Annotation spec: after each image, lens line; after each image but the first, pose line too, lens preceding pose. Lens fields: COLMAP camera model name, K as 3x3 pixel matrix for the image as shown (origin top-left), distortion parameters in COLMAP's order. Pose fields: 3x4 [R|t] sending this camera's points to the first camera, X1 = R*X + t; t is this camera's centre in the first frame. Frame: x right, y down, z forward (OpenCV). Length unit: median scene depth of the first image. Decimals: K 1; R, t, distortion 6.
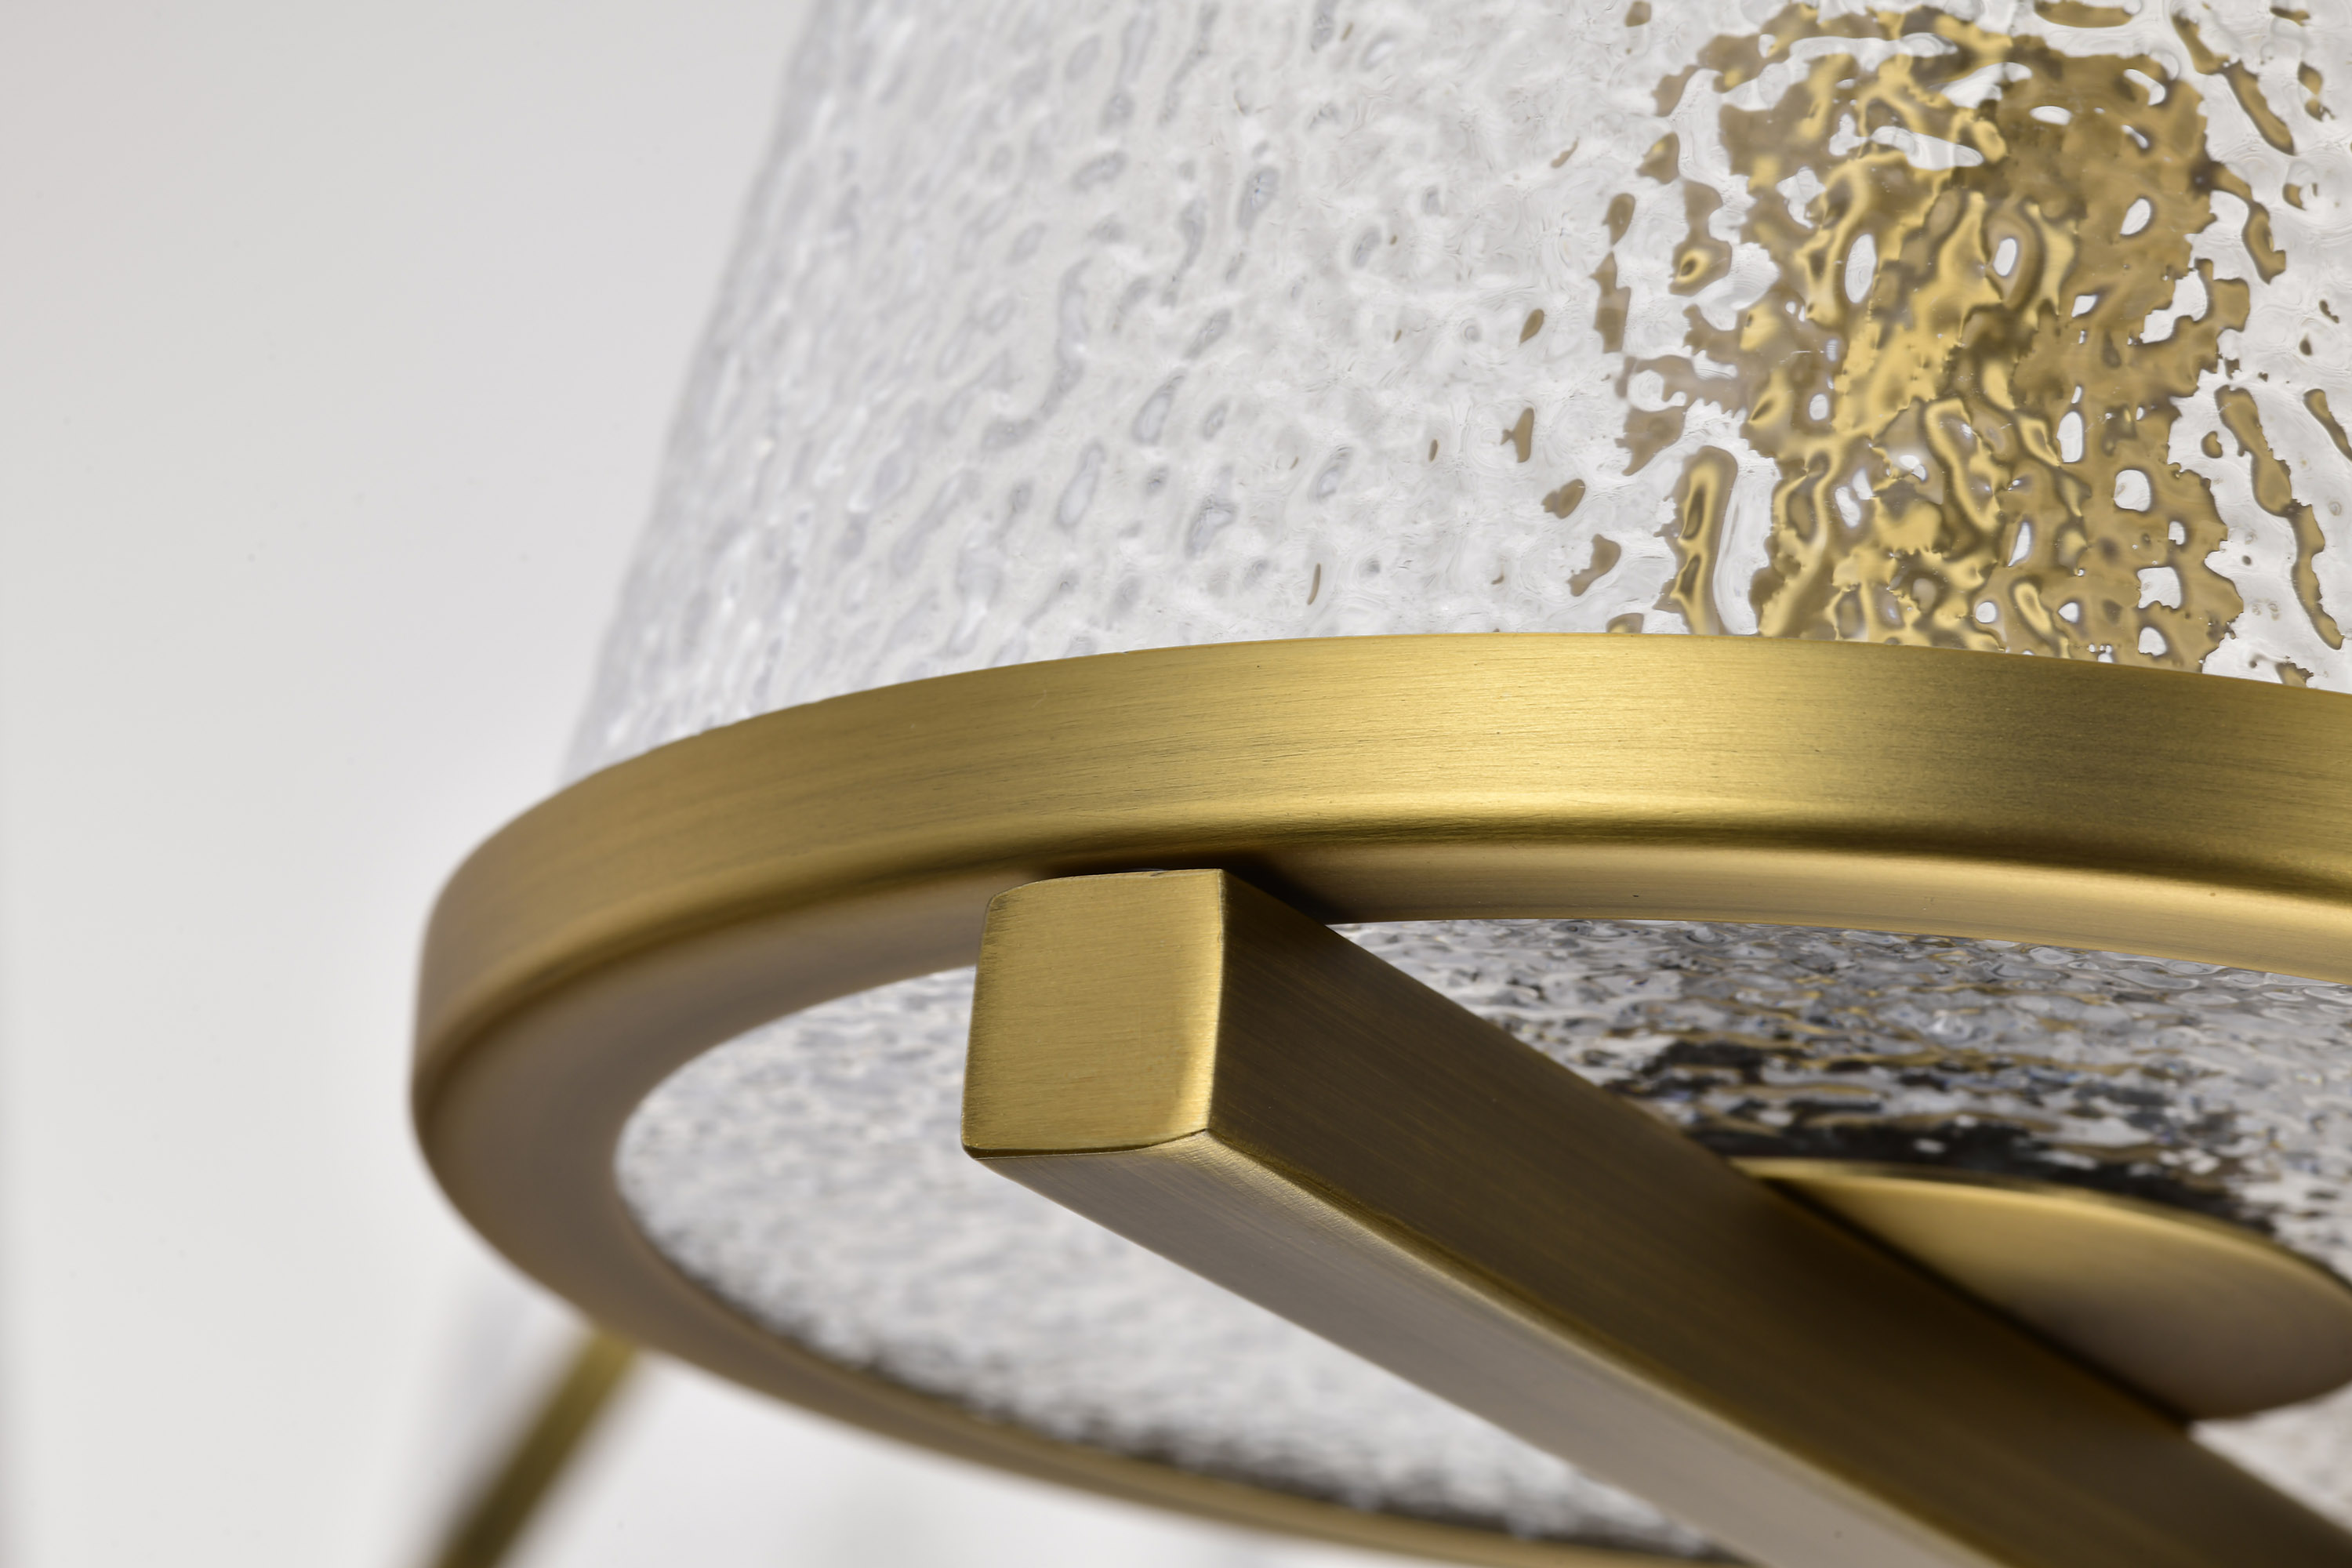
lens RADIAL K [[7559.1, 0, 1173.2], [0, 7559.1, 785.1], [0, 0, 1]] dist [-0.042082, 0.000000]
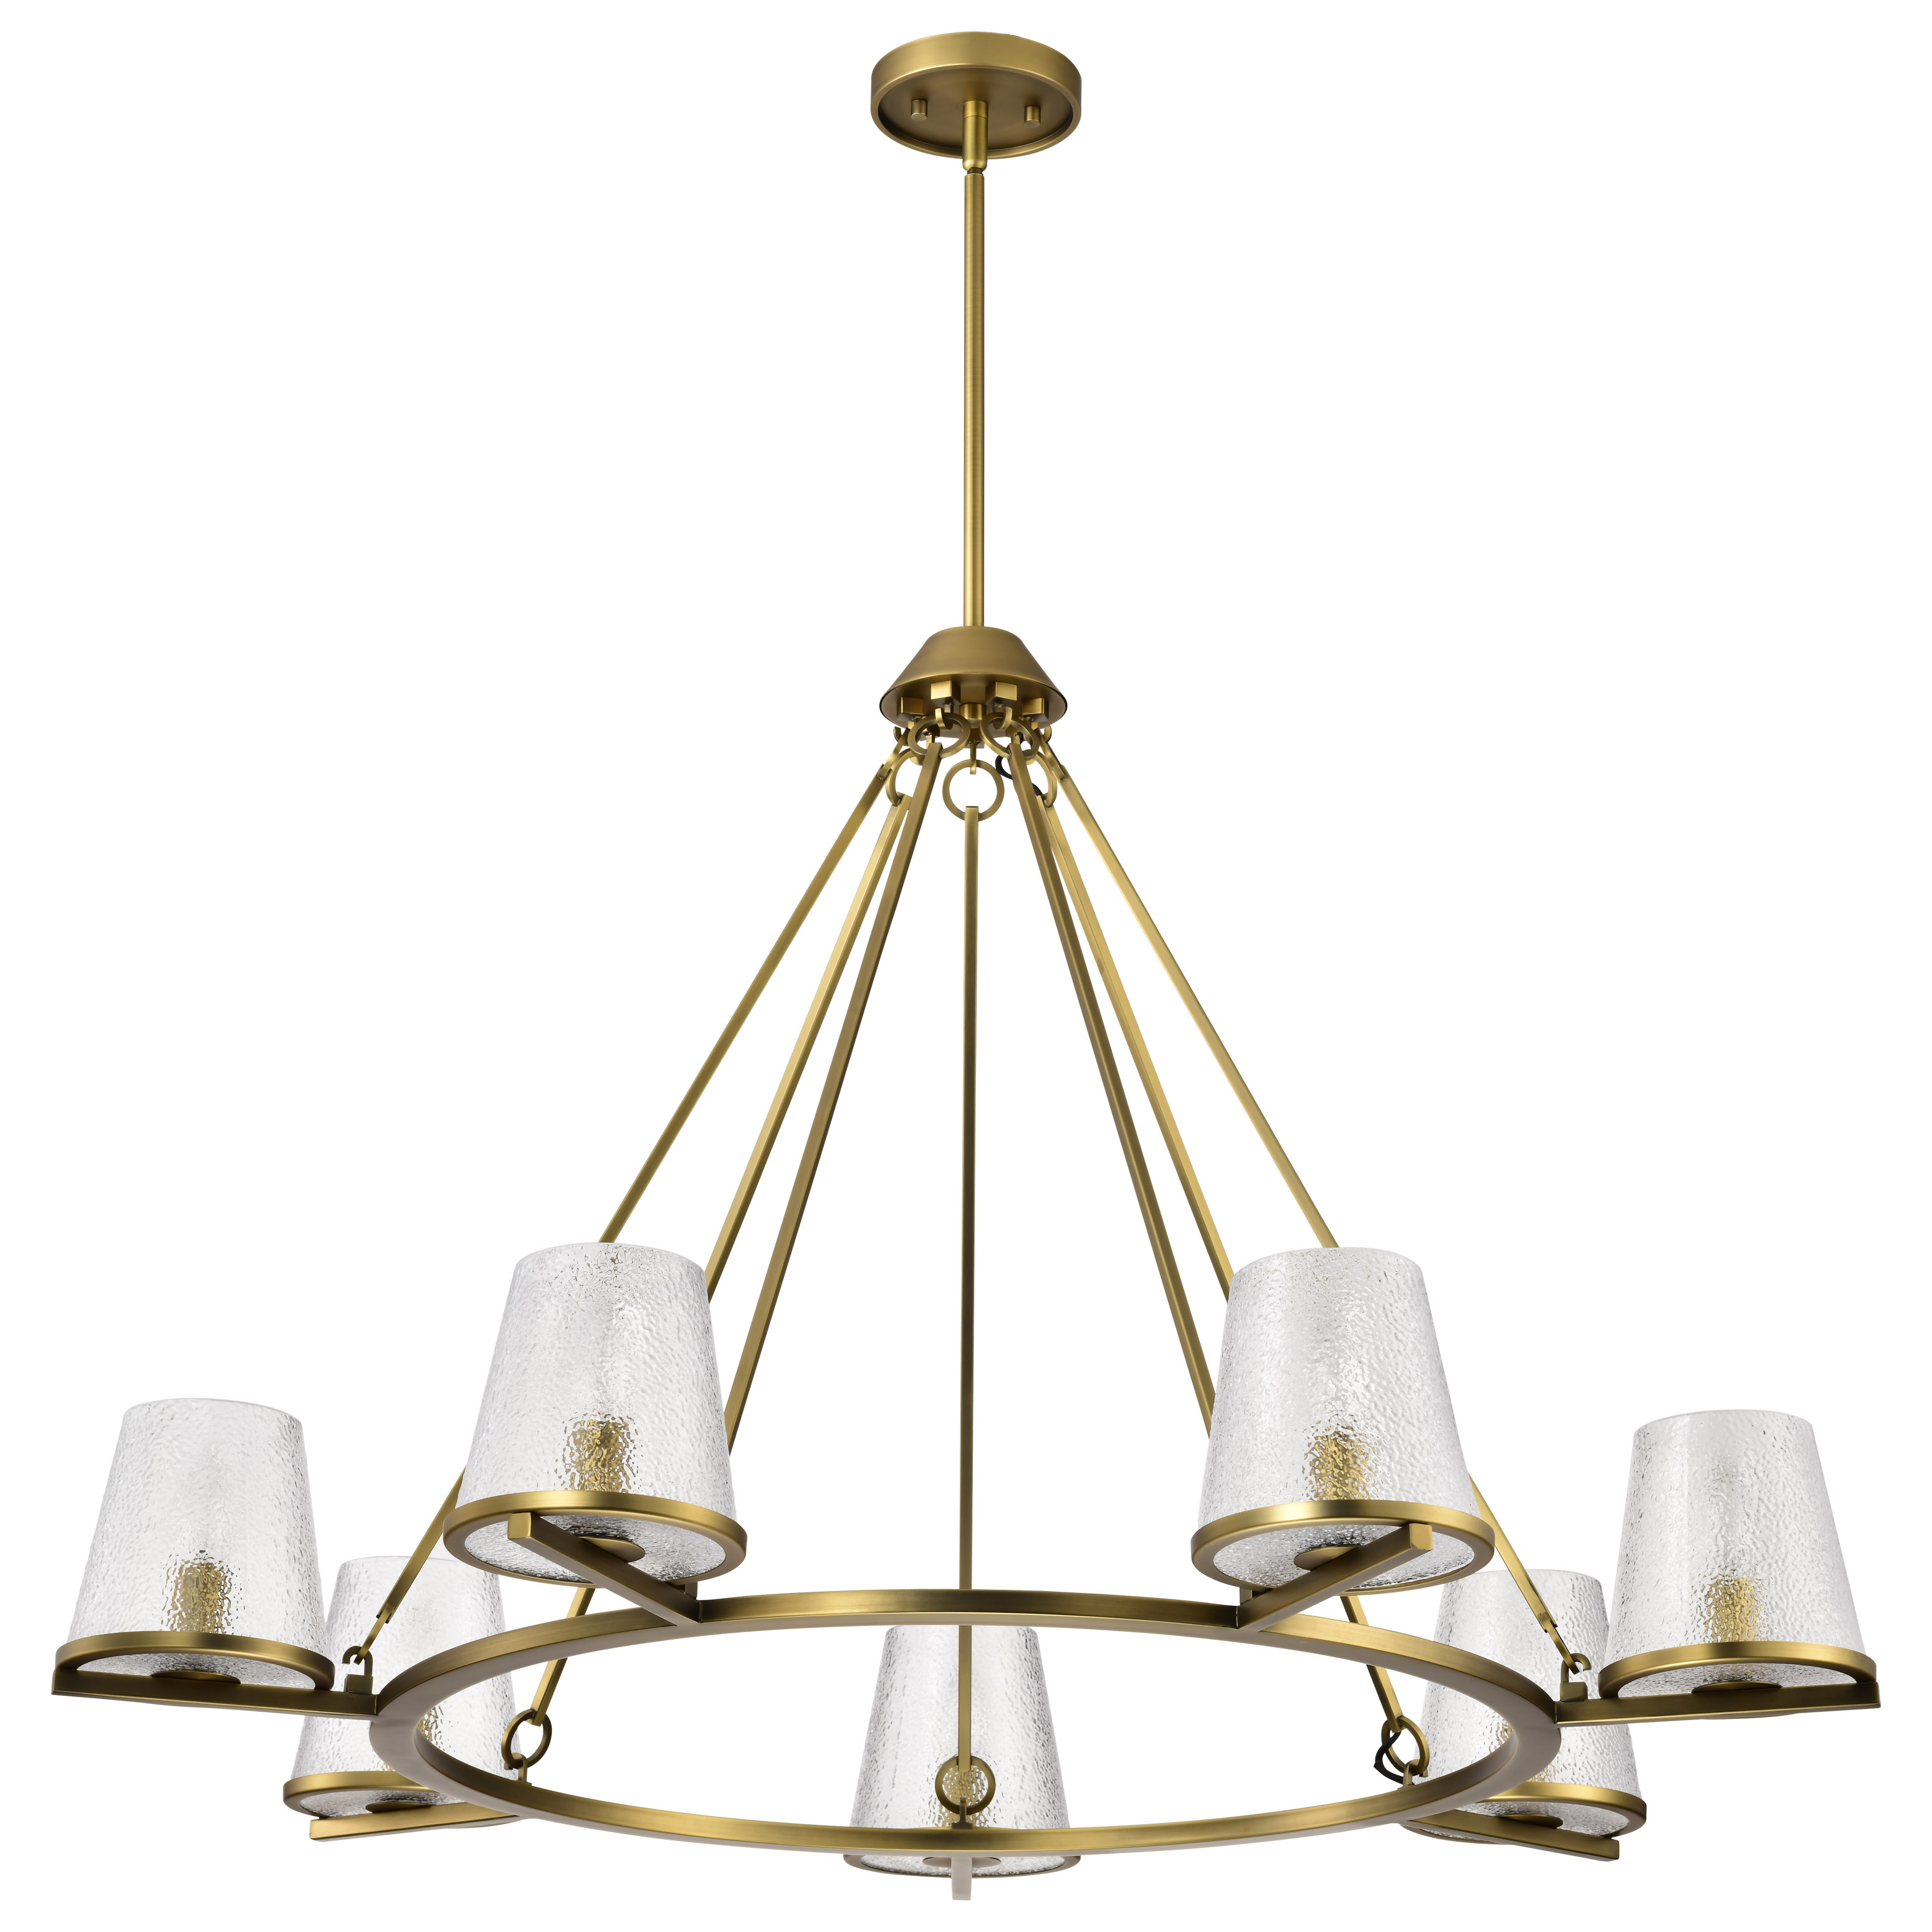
lens RADIAL K [[6396.3, 0, 971.3], [0, 6396.3, 962.8], [0, 0, 1]] dist [-0.006816, 0.000000]
pose [[0.991718, -0.026409, 0.125691, -0.500873], [0.031096, 0.998887, -0.035468, -0.433552], [-0.124614, 0.039083, 0.991435, -8.264367]]
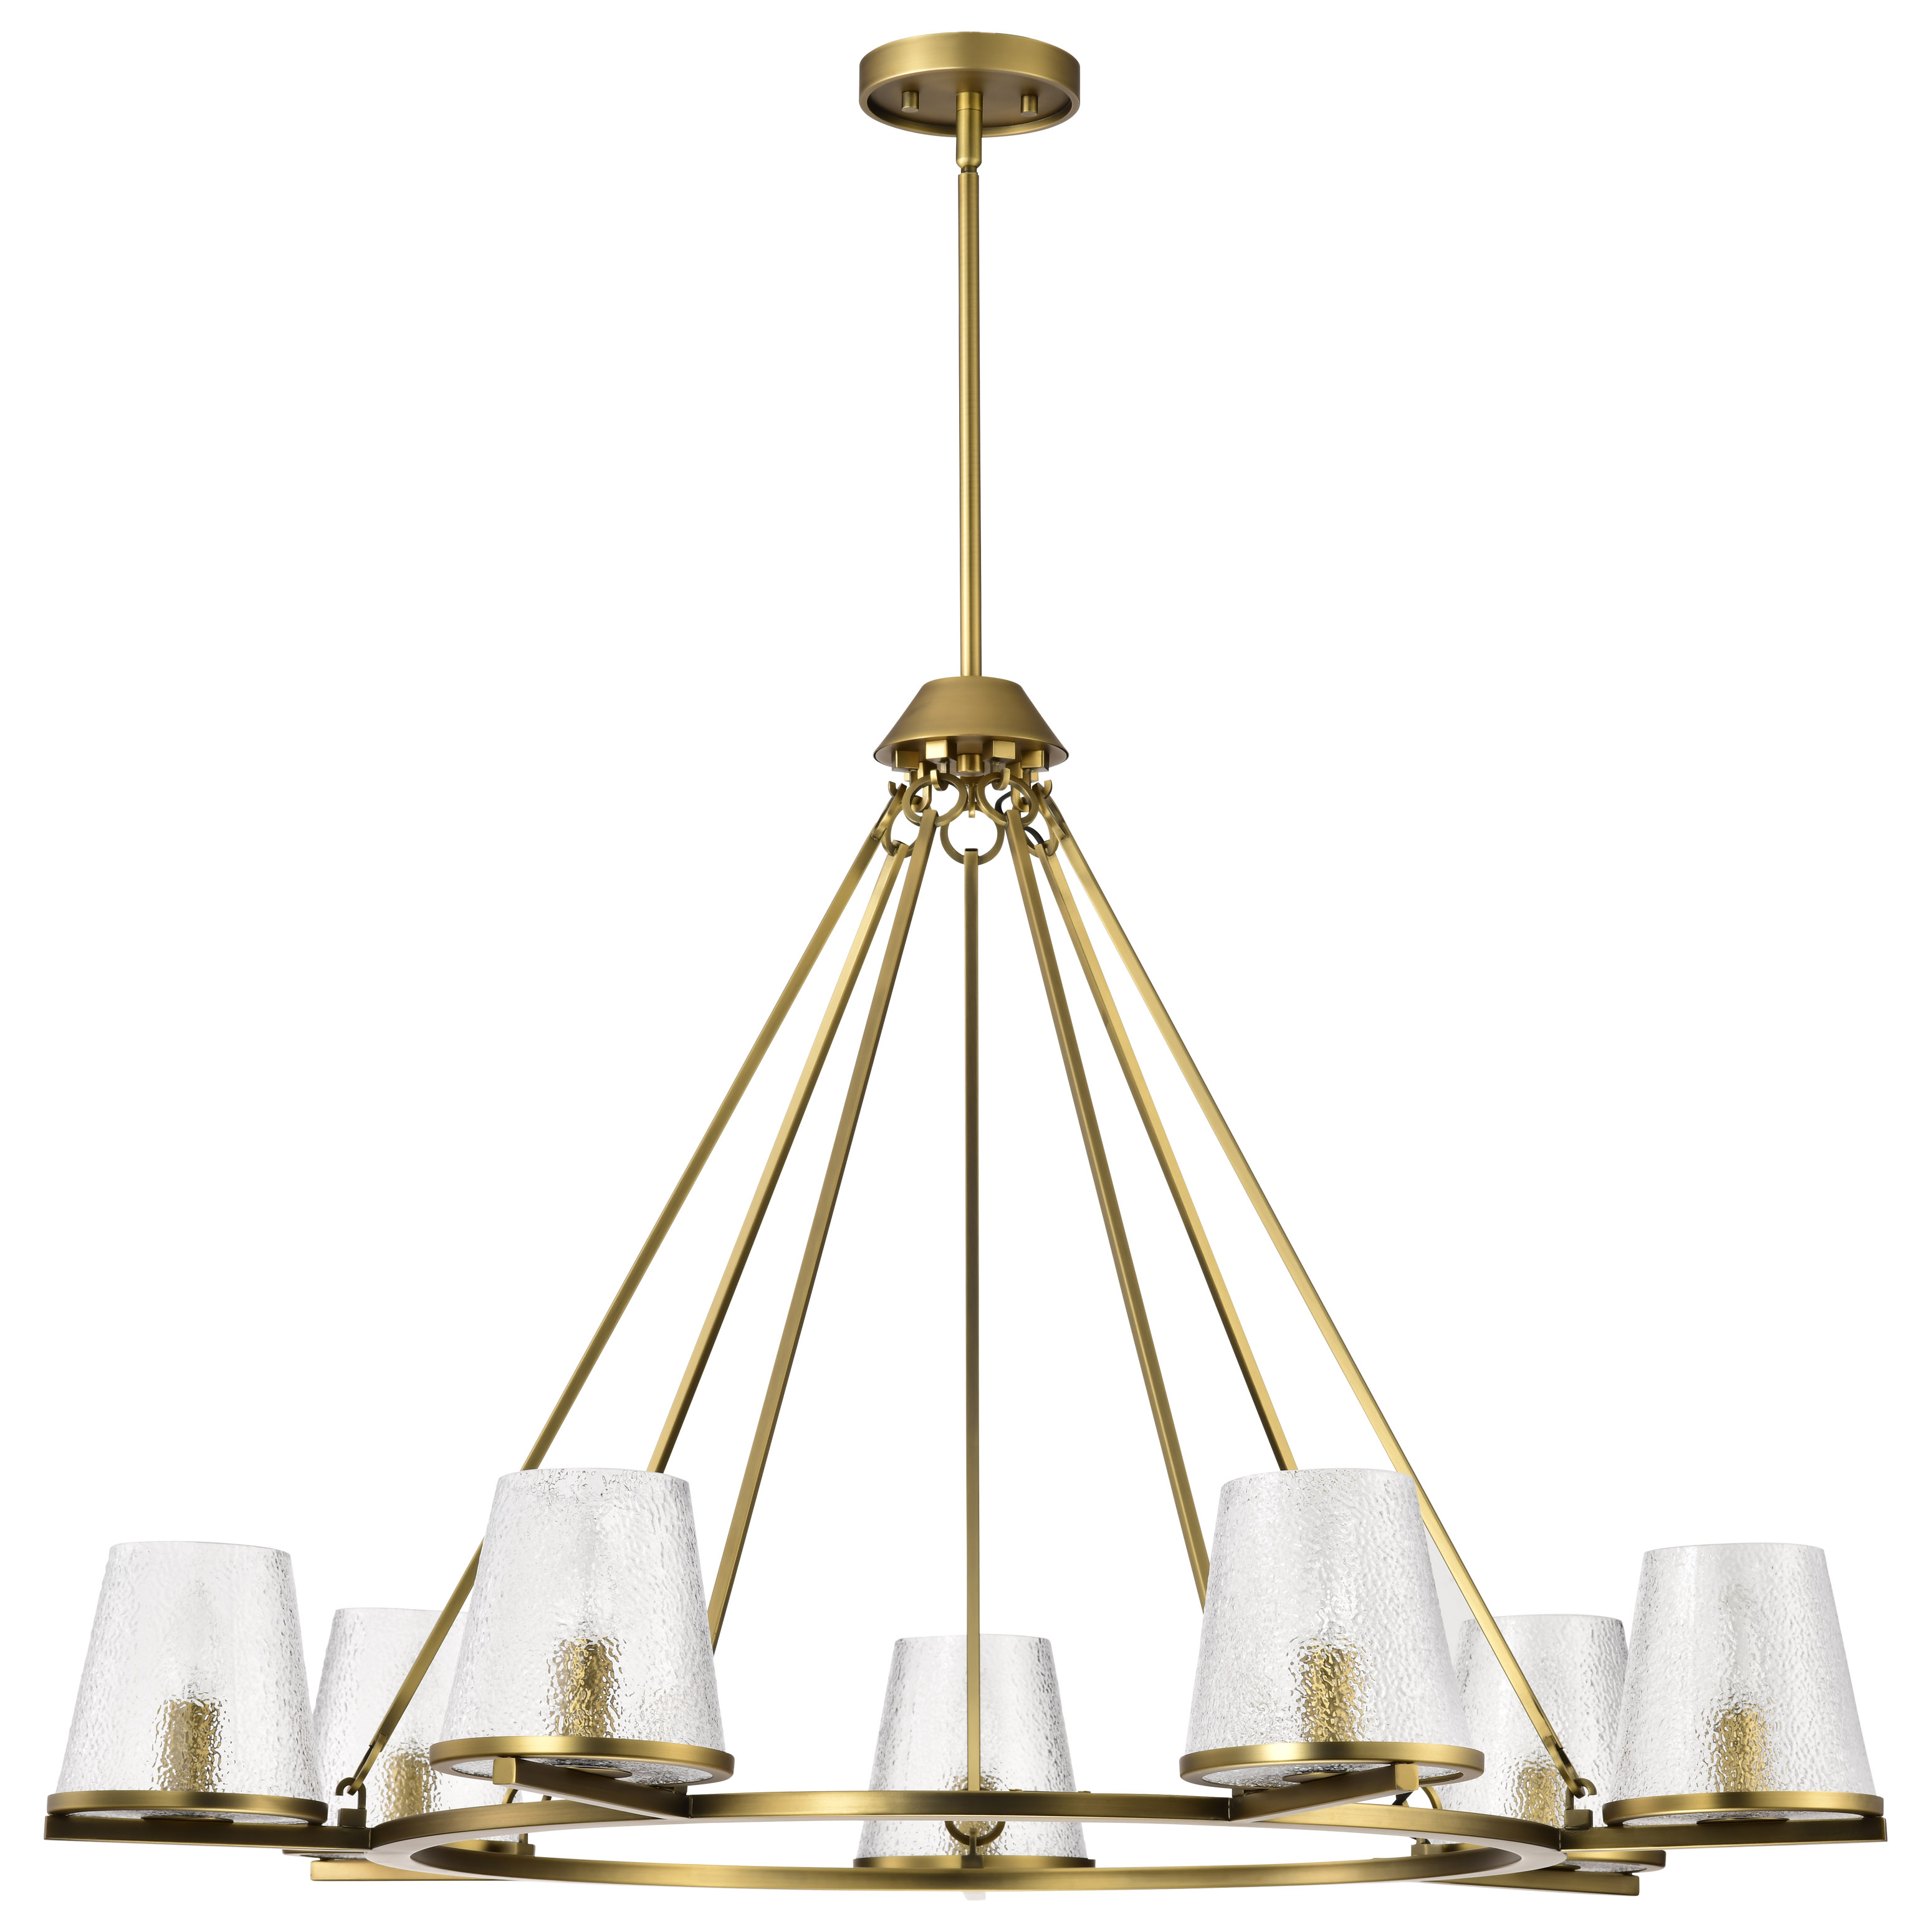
lens RADIAL K [[7189.2, 0, 969.4], [0, 7189.2, 978.3], [0, 0, 1]] dist [-0.030149, 0.000000]
pose [[0.993273, -0.050372, 0.104262, -0.366212], [0.039115, 0.993454, 0.107329, -2.187586], [-0.108986, -0.102529, 0.988742, -9.203737]]
